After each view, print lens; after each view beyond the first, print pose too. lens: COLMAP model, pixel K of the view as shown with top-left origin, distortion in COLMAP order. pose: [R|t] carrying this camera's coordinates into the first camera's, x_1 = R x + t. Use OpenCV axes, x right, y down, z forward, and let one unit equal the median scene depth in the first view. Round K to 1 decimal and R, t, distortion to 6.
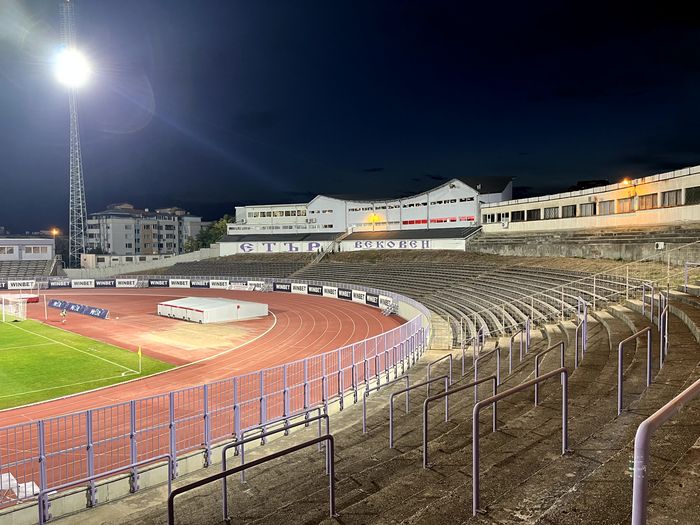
lens RADIAL K [[545.5, 0, 345.3], [0, 545.5, 268.9], [0, 0, 1]] dist [0.022946, -0.027900]
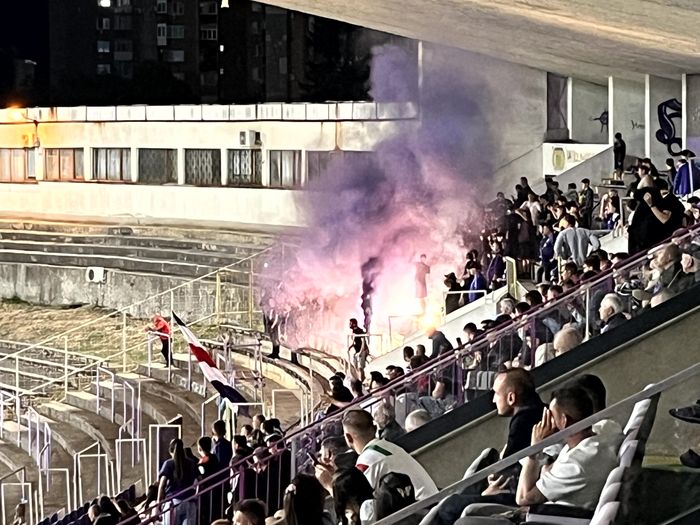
lens RADIAL K [[2653.4, 0, 349.9], [0, 2653.4, 262.8], [0, 0, 1]] dist [0.067275, 0.000000]
pose [[0.799179, -0.018702, 0.600802, -0.598885], [0.016336, 0.999822, 0.009392, -0.065293], [-0.600871, 0.002309, 0.799342, -0.921435]]
